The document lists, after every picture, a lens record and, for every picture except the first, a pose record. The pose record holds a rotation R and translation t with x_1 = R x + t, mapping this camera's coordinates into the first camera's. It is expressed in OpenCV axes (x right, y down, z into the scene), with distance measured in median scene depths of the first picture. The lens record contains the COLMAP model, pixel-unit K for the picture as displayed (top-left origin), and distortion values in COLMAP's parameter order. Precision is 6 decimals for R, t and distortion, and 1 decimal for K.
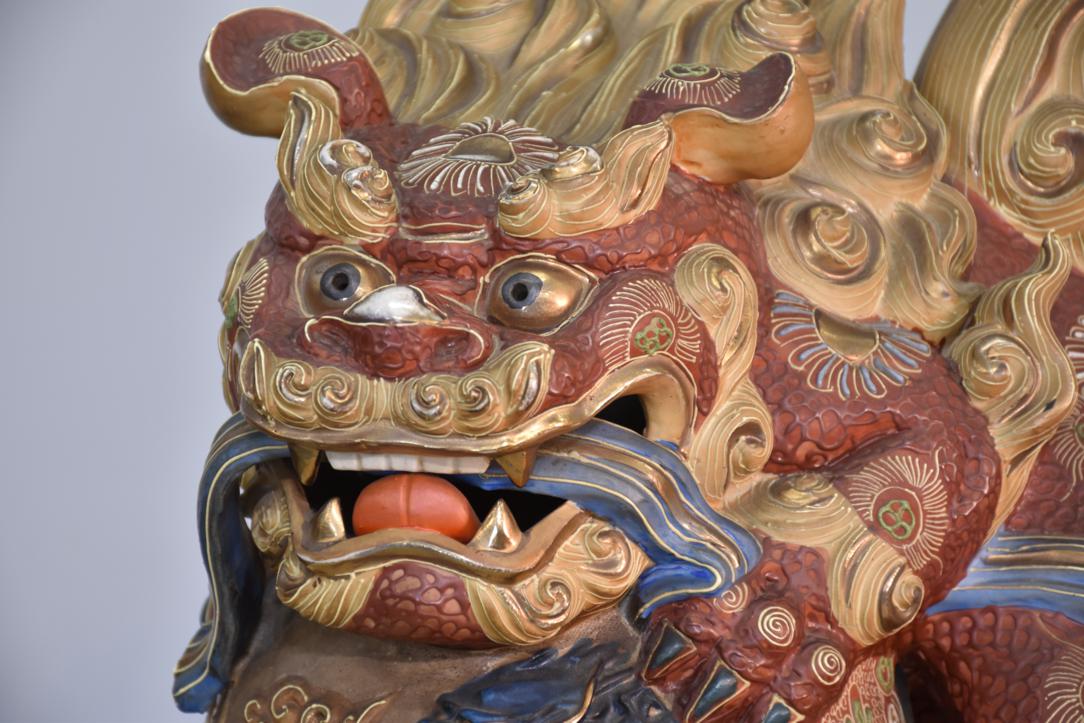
lens RADIAL K [[3755.9, 0, 540.1], [0, 3755.9, 368.3], [0, 0, 1]] dist [0.968180, 0.000000]
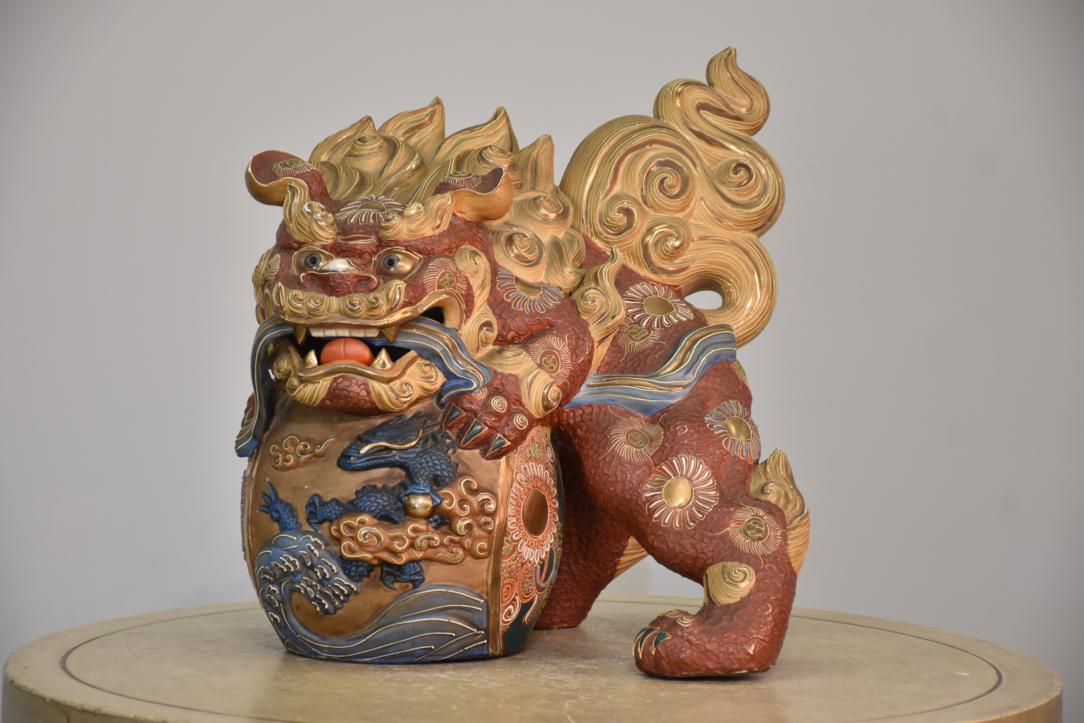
lens RADIAL K [[3755.9, 0, 546.2], [0, 3755.9, 368.9], [0, 0, 1]] dist [0.968180, 0.000000]
pose [[0.997749, -0.006000, 0.066787, -0.063259], [0.010850, 0.997310, -0.072494, 0.209916], [-0.066172, 0.073056, 0.995130, -1.306313]]
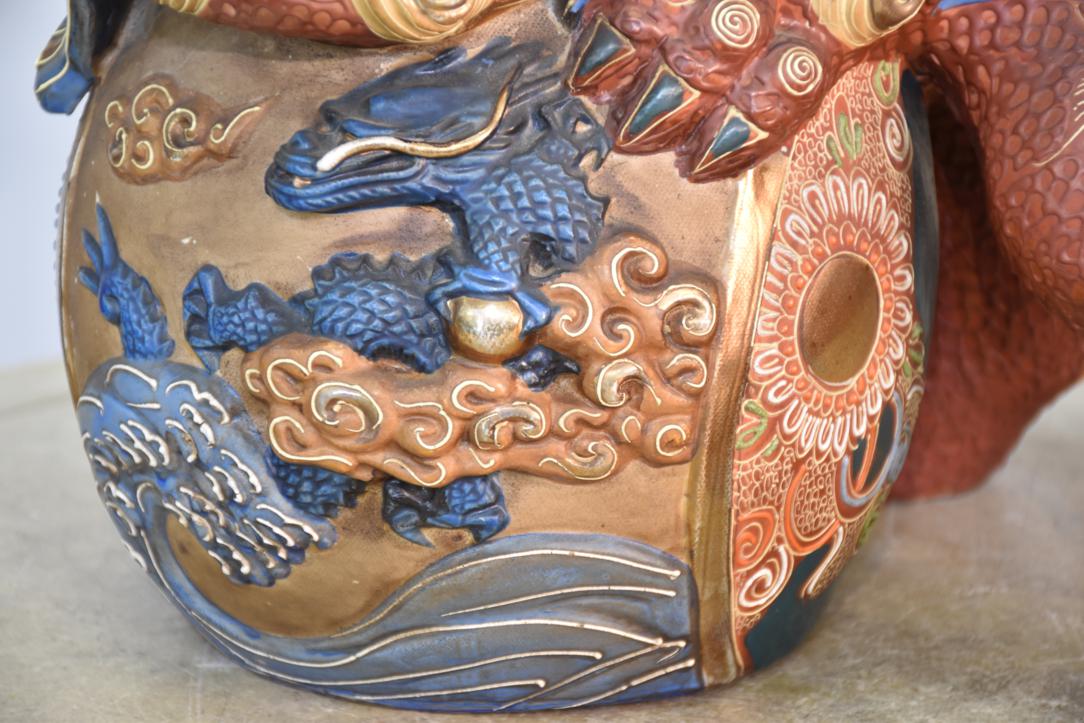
lens RADIAL K [[3655.1, 0, 548.1], [0, 3655.1, 366.2], [0, 0, 1]] dist [0.917699, 0.000000]
pose [[0.996975, 0.021280, -0.074758, 0.080296], [-0.009670, 0.988277, 0.152366, 0.020138], [0.077124, -0.151183, 0.985493, 0.202088]]
